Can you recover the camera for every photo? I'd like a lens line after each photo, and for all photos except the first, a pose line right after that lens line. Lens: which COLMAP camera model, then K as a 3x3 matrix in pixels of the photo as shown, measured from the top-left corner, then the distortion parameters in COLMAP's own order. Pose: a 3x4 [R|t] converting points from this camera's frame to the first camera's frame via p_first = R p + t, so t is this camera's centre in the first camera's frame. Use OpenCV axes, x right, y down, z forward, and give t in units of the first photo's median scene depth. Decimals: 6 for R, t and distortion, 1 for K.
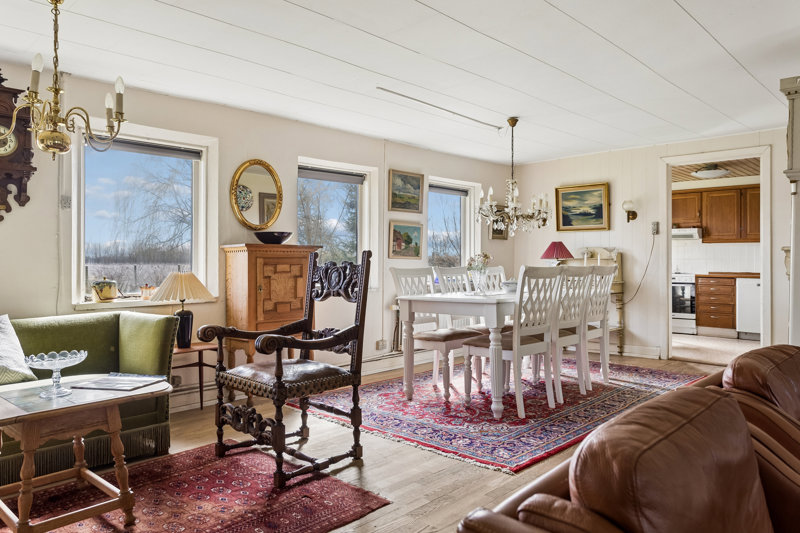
lens RADIAL K [[573.9, 0, 400.0], [0, 573.9, 266.5], [0, 0, 1]] dist [-0.005119, -0.003337]
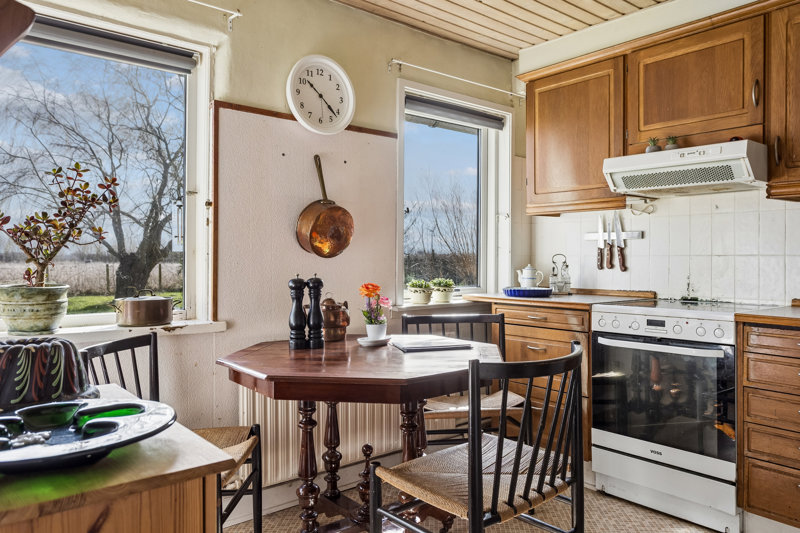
lens RADIAL K [[564.7, 0, 400.0], [0, 564.7, 266.5], [0, 0, 1]] dist [0.004824, 0.002101]
pose [[0.992152, 0.007772, -0.124793, 0.388088], [-0.007825, 0.999969, 0.000060, -0.006312], [0.124789, 0.000917, 0.992183, 0.711016]]
